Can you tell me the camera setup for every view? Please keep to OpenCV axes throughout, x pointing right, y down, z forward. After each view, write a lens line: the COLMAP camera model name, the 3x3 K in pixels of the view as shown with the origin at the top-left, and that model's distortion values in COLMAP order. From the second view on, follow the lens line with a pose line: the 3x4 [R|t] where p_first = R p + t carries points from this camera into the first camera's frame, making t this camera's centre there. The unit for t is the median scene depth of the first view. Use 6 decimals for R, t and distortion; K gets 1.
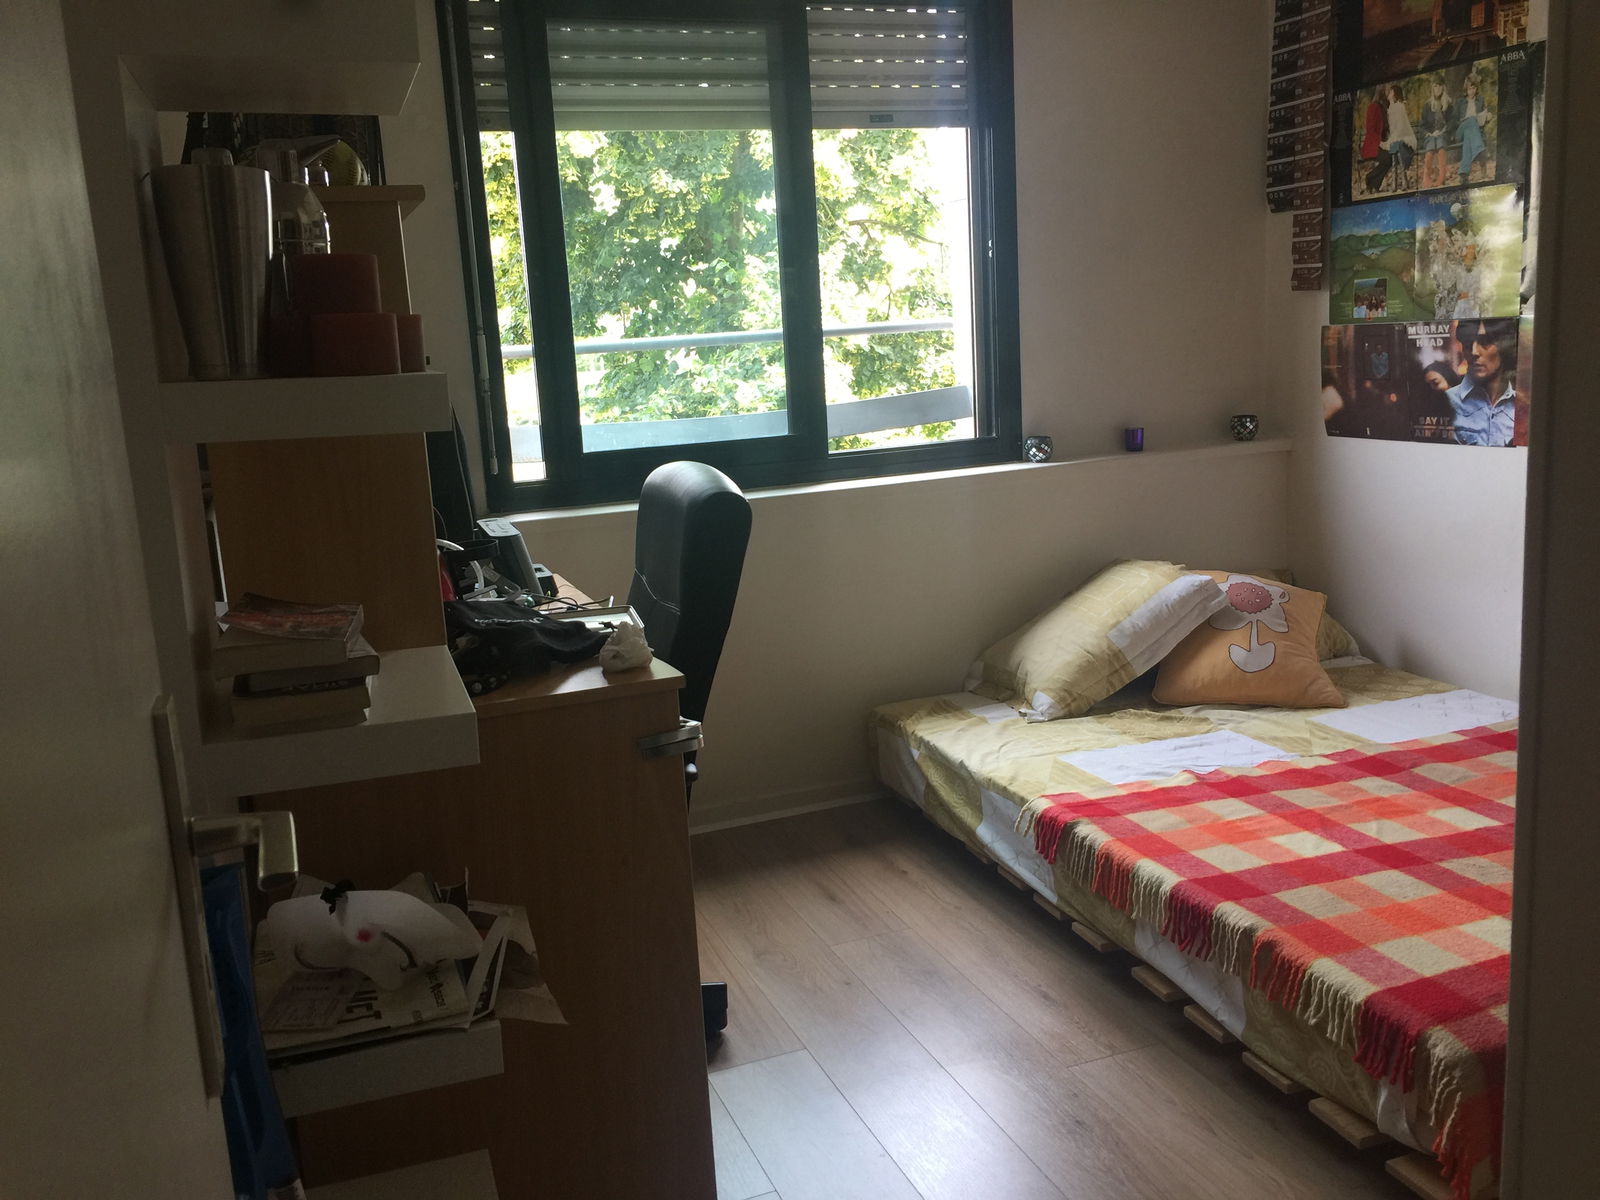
lens RADIAL K [[1368.3, 0, 803.0], [0, 1368.3, 597.3], [0, 0, 1]] dist [0.077382, -0.110503]
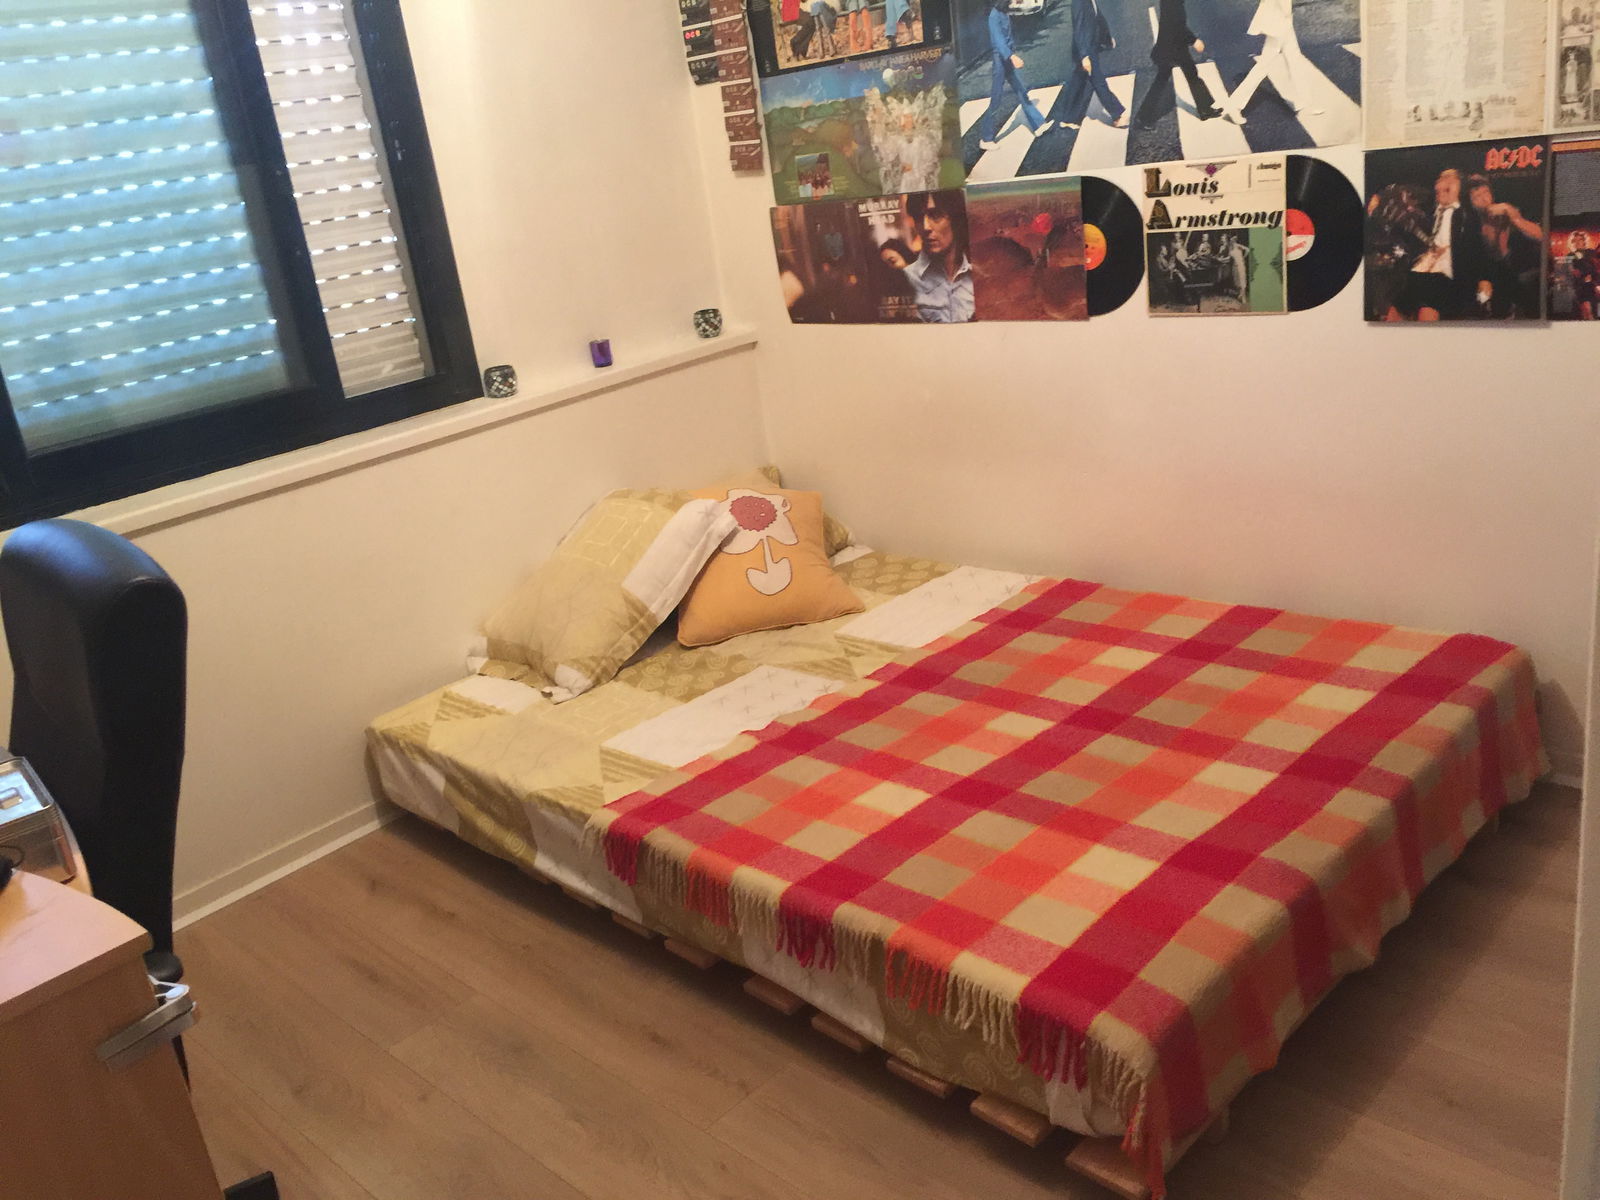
lens RADIAL K [[1368.3, 0, 790.4], [0, 1368.3, 600.2], [0, 0, 1]] dist [0.077382, -0.110503]
pose [[0.908282, -0.199701, 0.367619, -0.010083], [0.161262, 0.977935, 0.132810, -0.068787], [-0.386030, -0.061346, 0.920444, 0.140985]]
